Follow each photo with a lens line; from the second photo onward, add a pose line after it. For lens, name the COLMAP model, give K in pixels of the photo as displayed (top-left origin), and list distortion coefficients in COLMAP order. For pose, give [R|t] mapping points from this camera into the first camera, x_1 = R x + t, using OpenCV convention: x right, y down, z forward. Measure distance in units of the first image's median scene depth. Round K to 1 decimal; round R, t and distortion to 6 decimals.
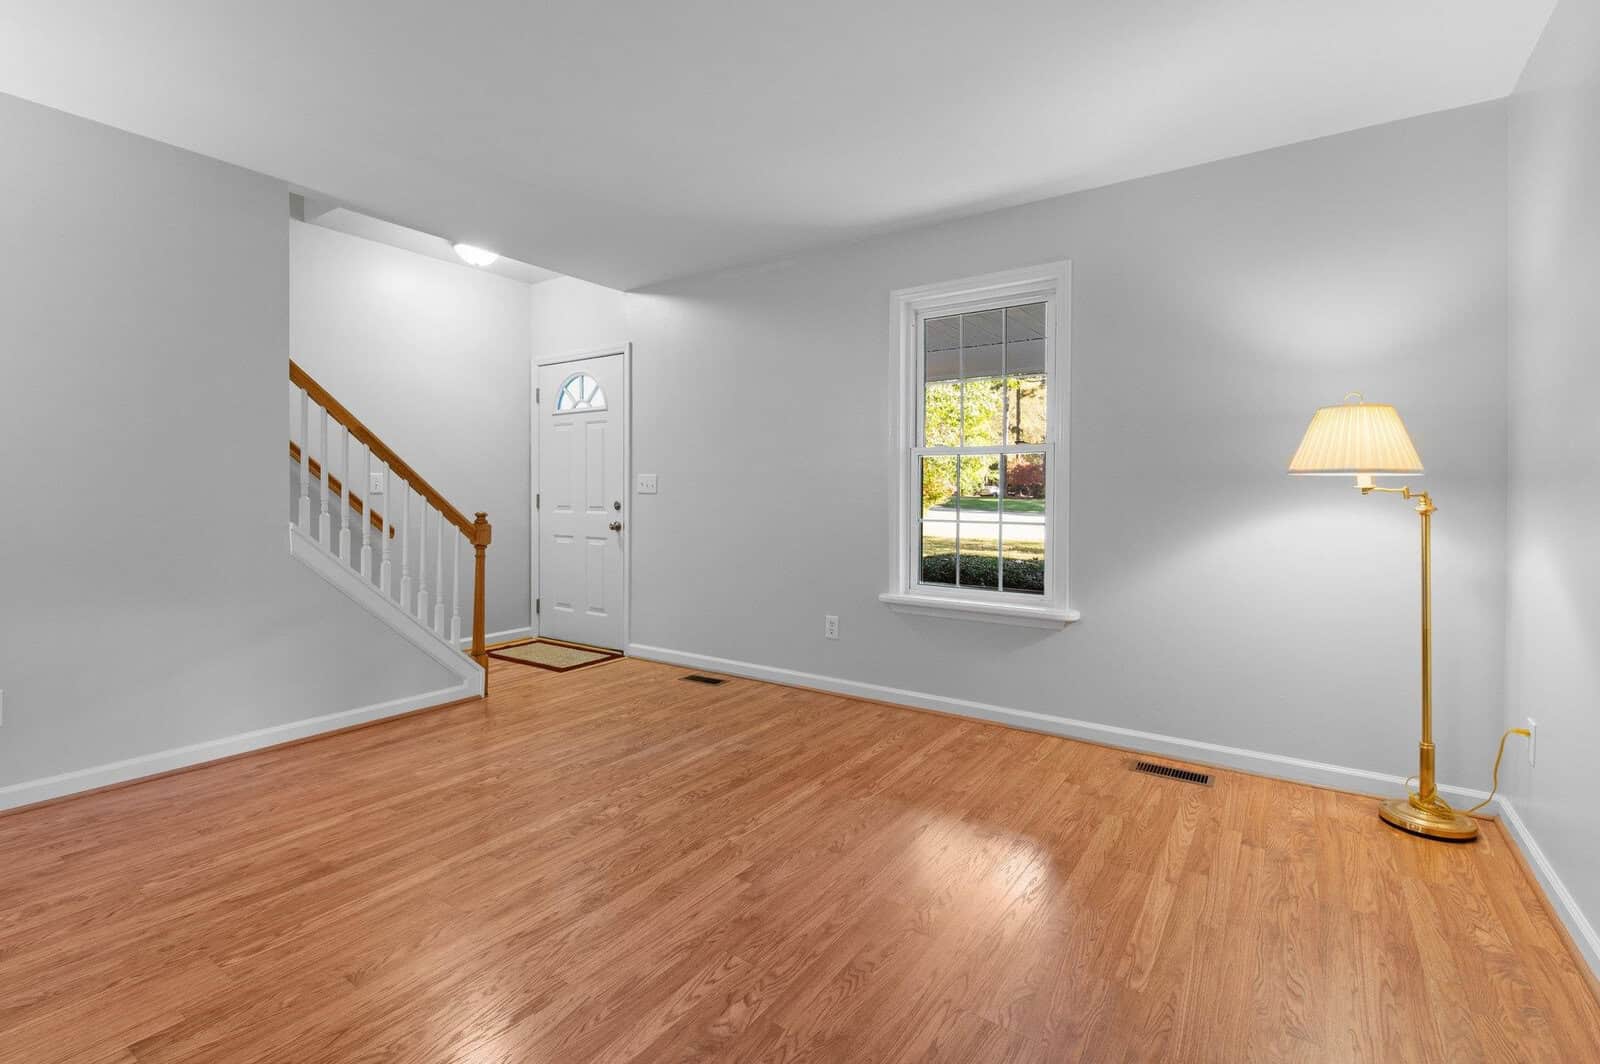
lens RADIAL K [[730.9, 0, 781.2], [0, 730.9, 499.2], [0, 0, 1]] dist [0.009119, -0.000430]
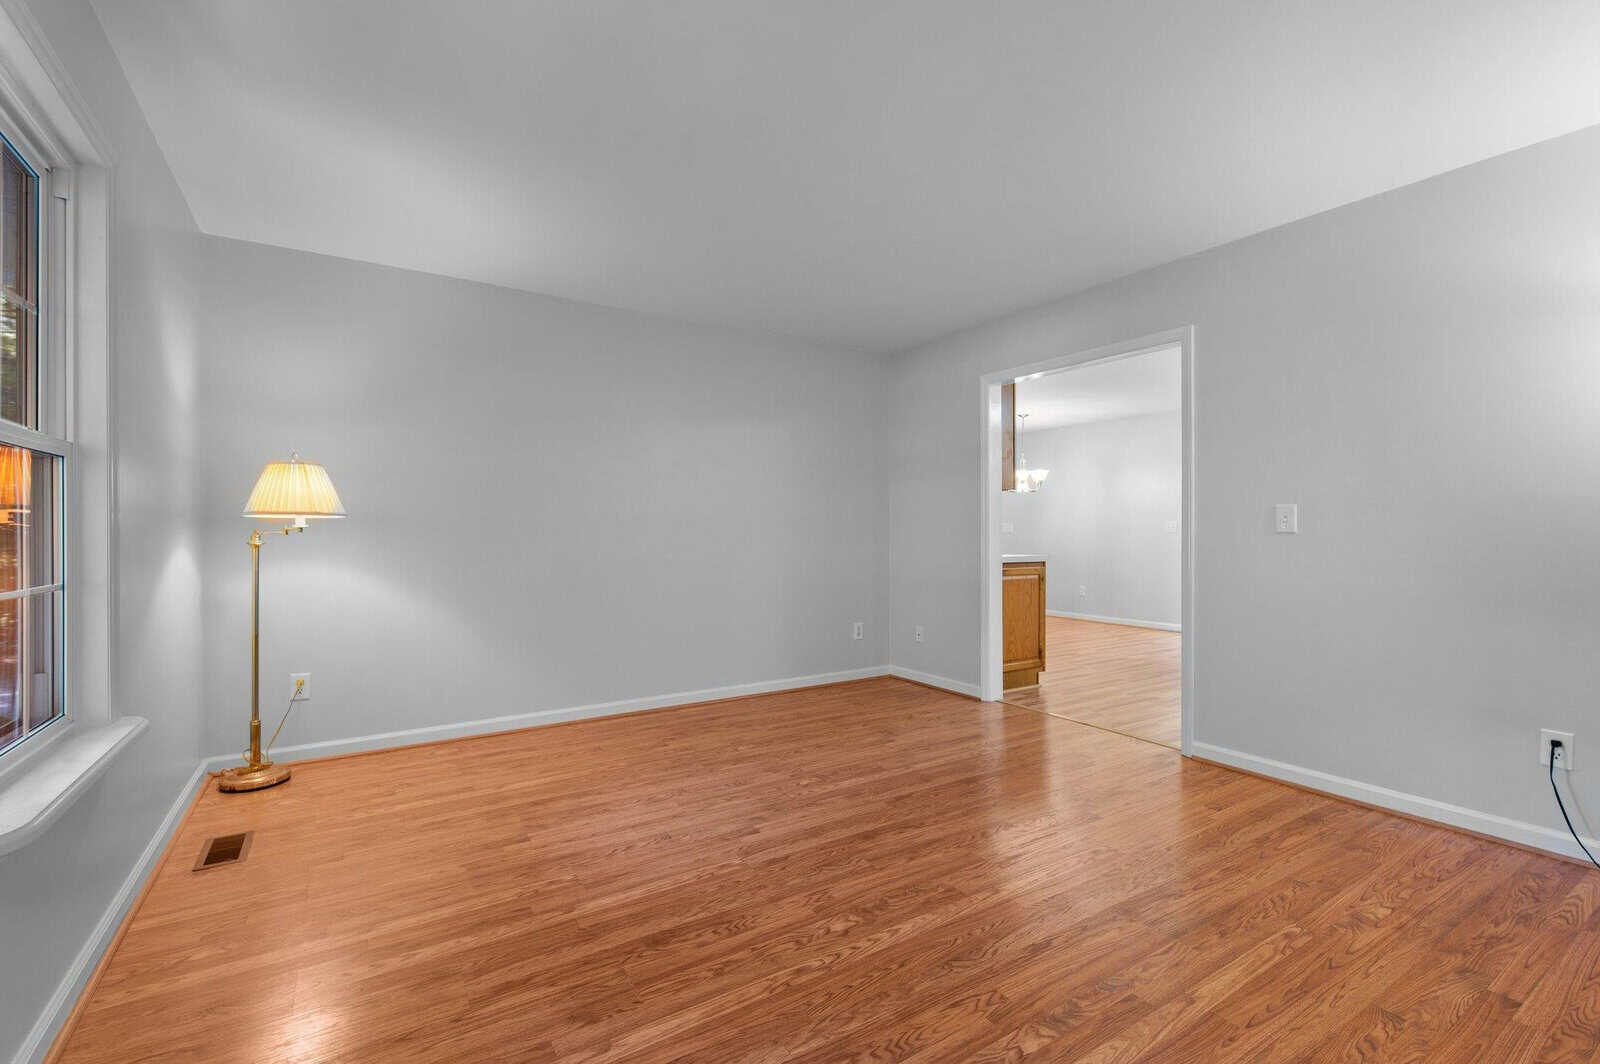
lens RADIAL K [[692.7, 0, 804.1], [0, 692.7, 522.2], [0, 0, 1]] dist [0.027761, -0.000206]
pose [[-0.929651, 0.001467, 0.368439, -0.459701], [-0.000776, 0.999982, -0.005939, -0.015579], [-0.368441, -0.005807, -0.929633, 1.659972]]
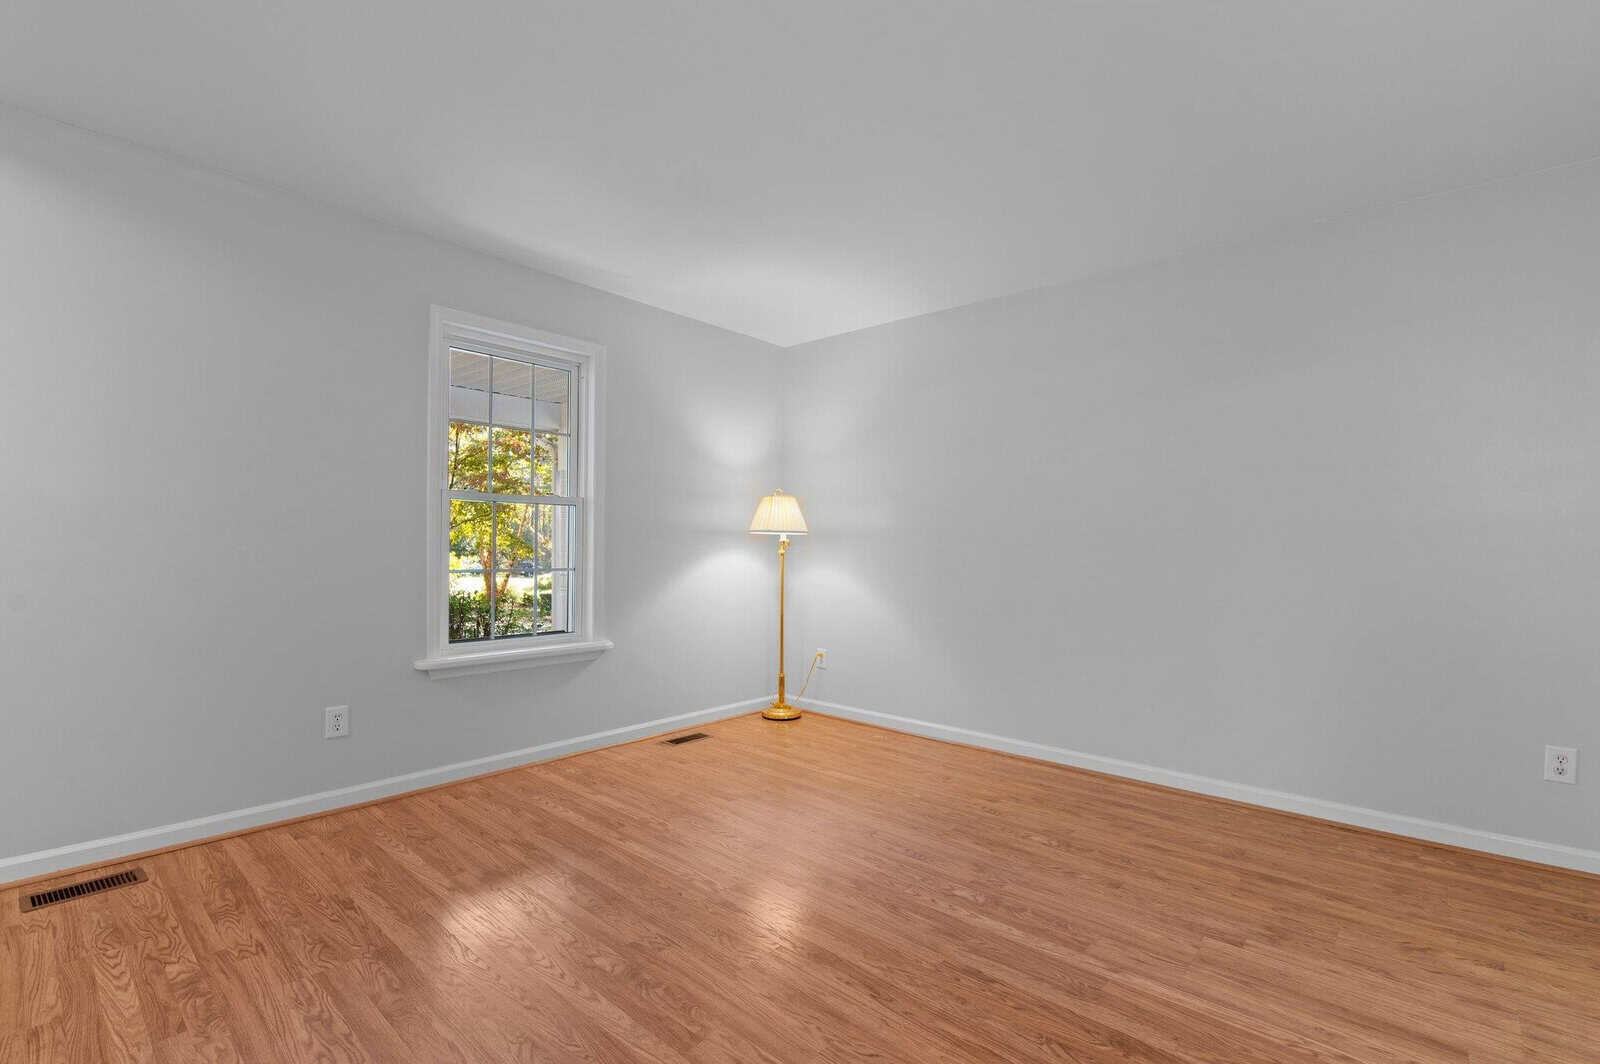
lens RADIAL K [[723.0, 0, 800.0], [0, 723.0, 532.0], [0, 0, 1]] dist [-0.002611, -0.001137]
pose [[0.108266, 0.015439, 0.994002, -0.919758], [-0.000457, 0.999880, -0.015481, -0.008918], [-0.994122, 0.001222, 0.108260, 0.683532]]
